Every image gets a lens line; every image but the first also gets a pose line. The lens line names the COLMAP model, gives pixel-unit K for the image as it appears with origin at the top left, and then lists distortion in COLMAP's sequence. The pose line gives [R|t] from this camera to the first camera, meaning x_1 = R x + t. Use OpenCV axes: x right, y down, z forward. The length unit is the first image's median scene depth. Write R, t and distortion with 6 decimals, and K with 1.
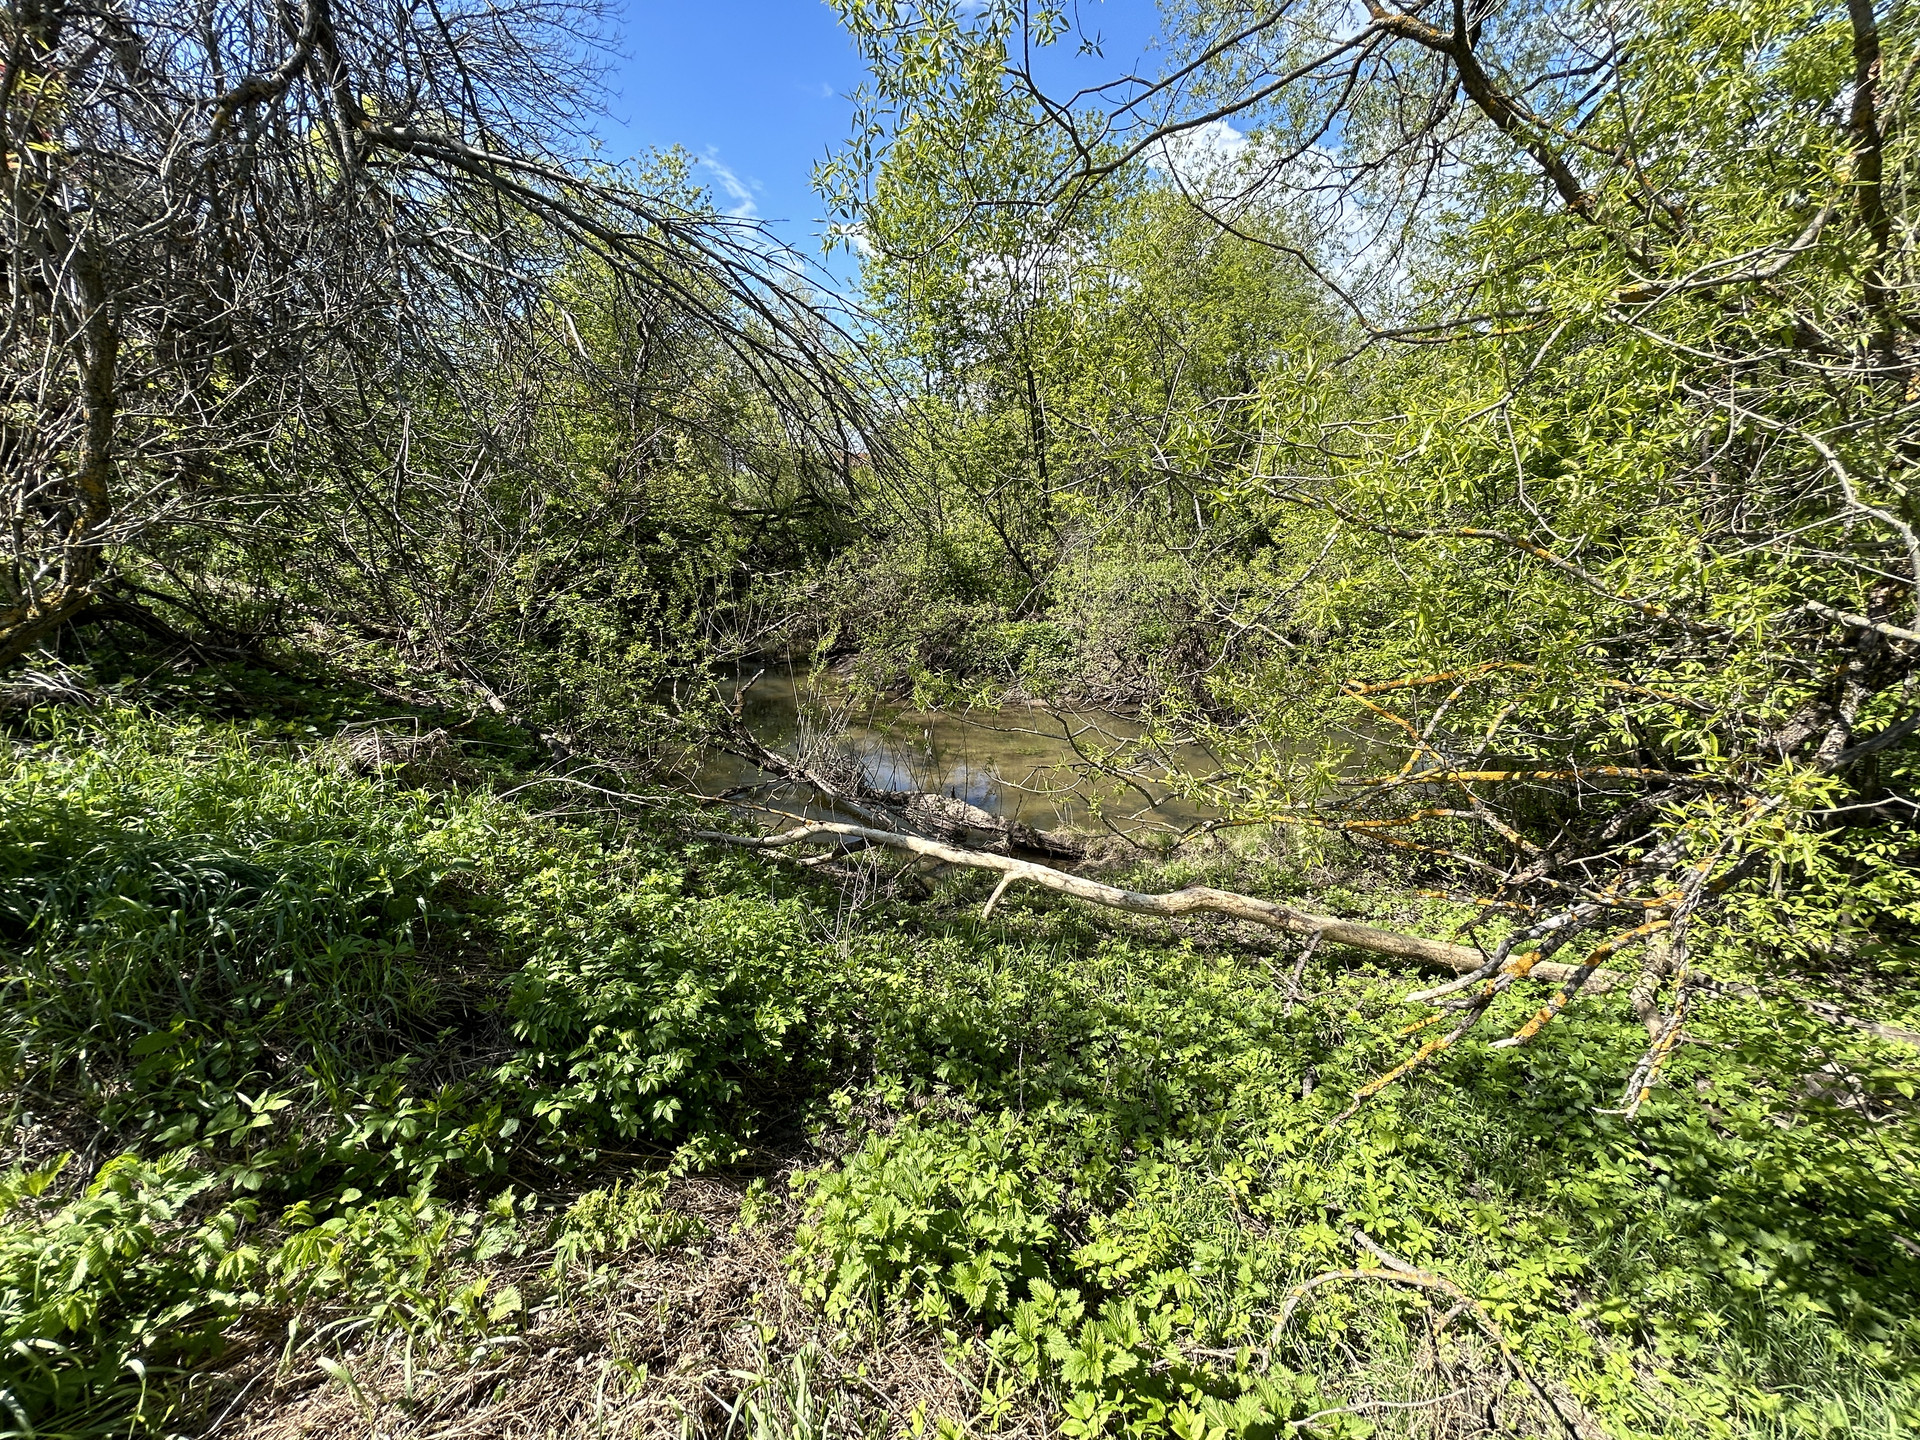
lens RADIAL K [[767.7, 0, 956.2], [0, 767.7, 713.1], [0, 0, 1]] dist [-0.000749, 0.000683]
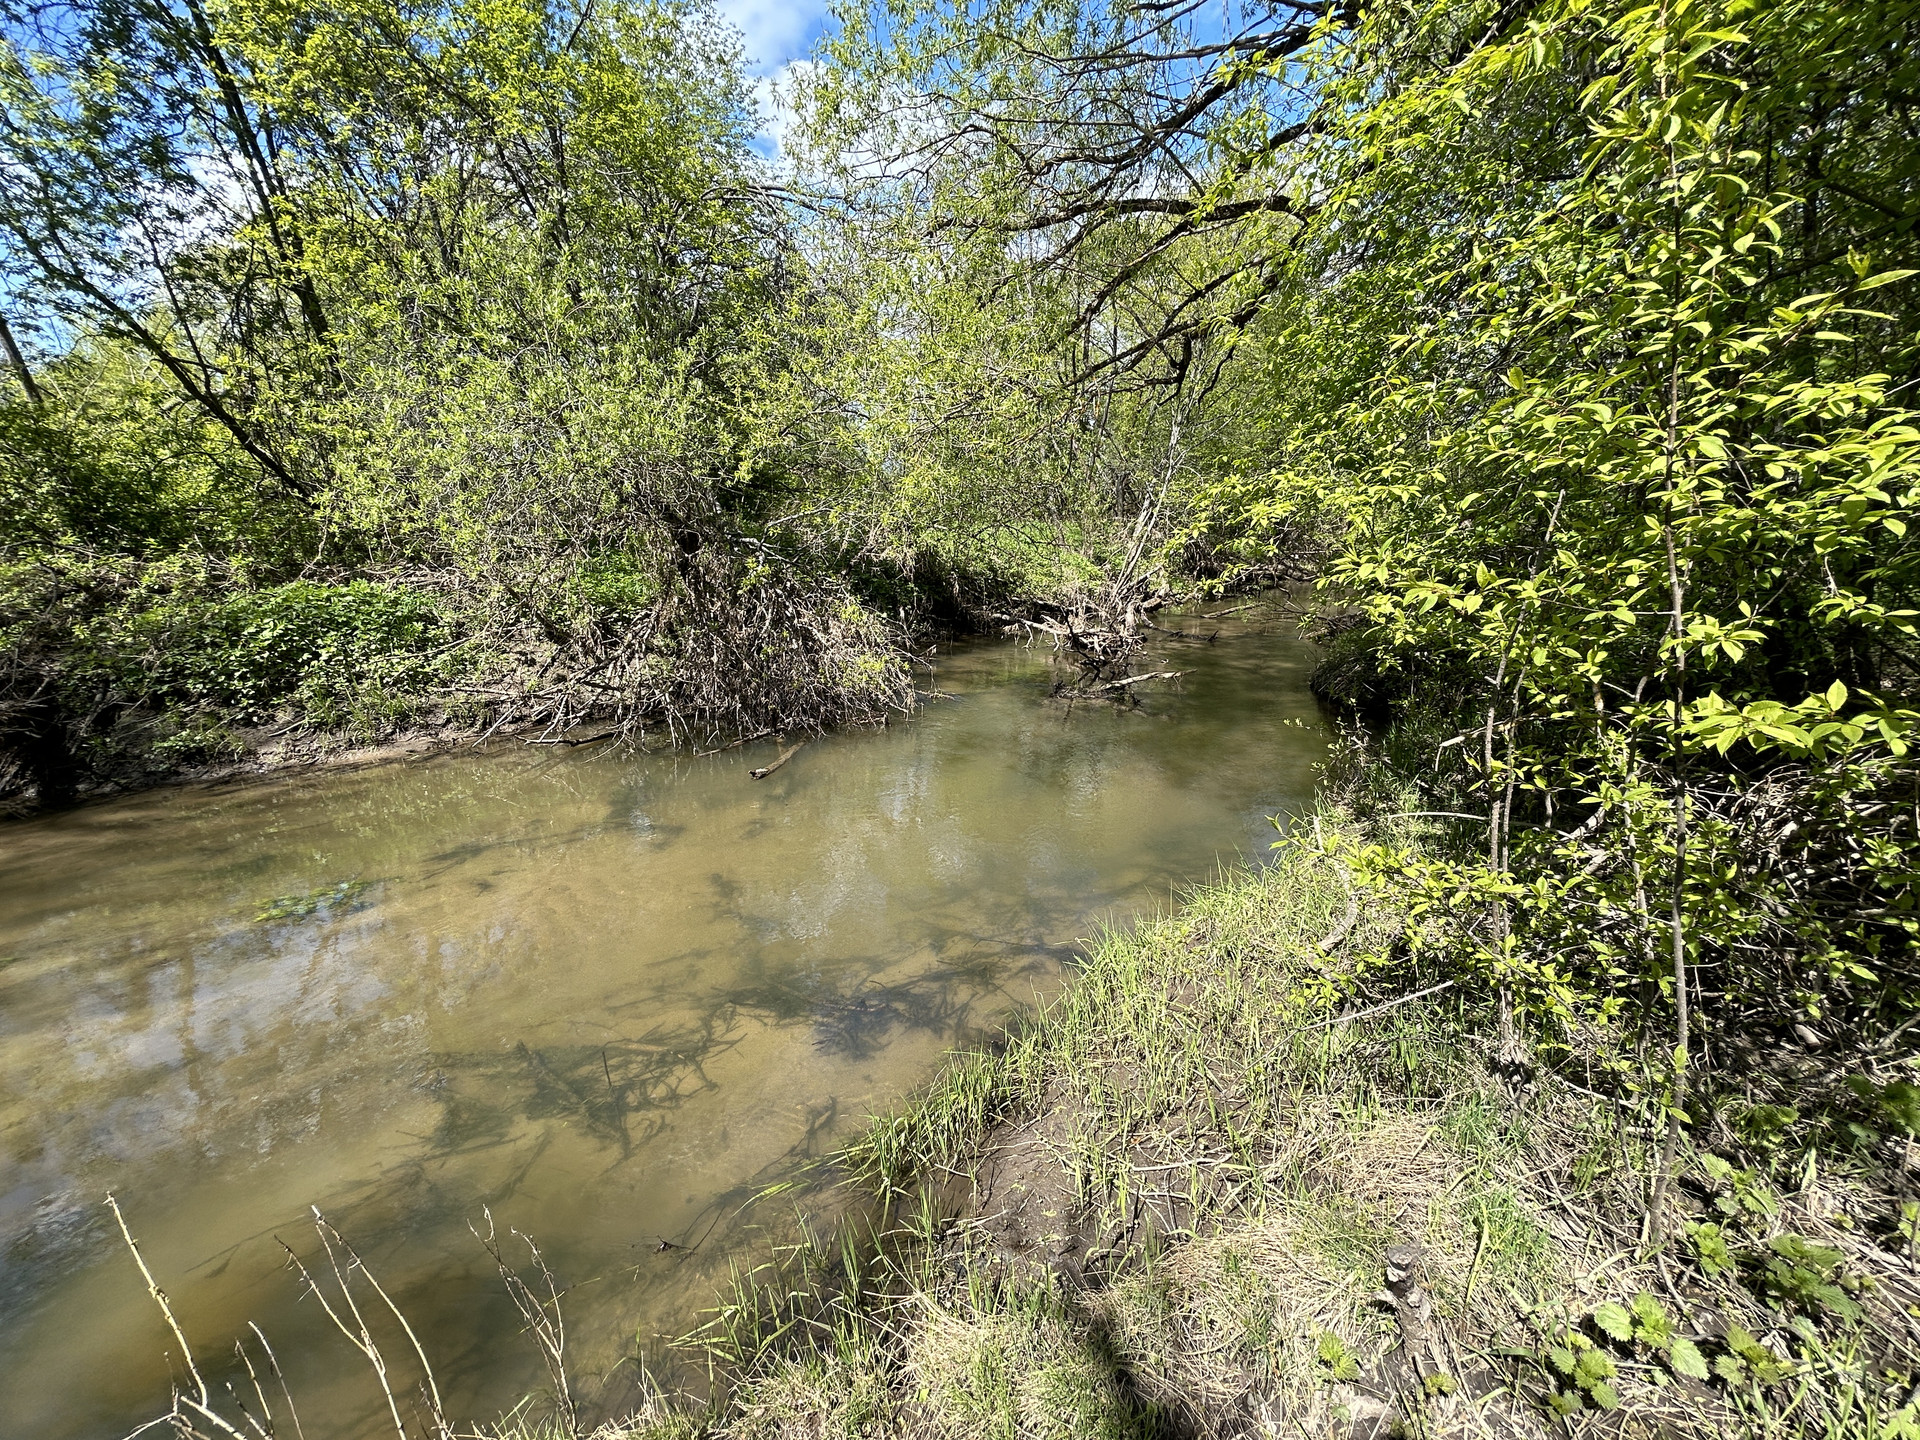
lens RADIAL K [[767.7, 0, 959.1], [0, 767.7, 714.4], [0, 0, 1]] dist [-0.000749, 0.000683]
pose [[0.754789, -0.162921, 0.635414, 0.236556], [0.176416, 0.983394, 0.042584, 0.011388], [-0.631800, 0.079955, 0.770997, 1.228903]]
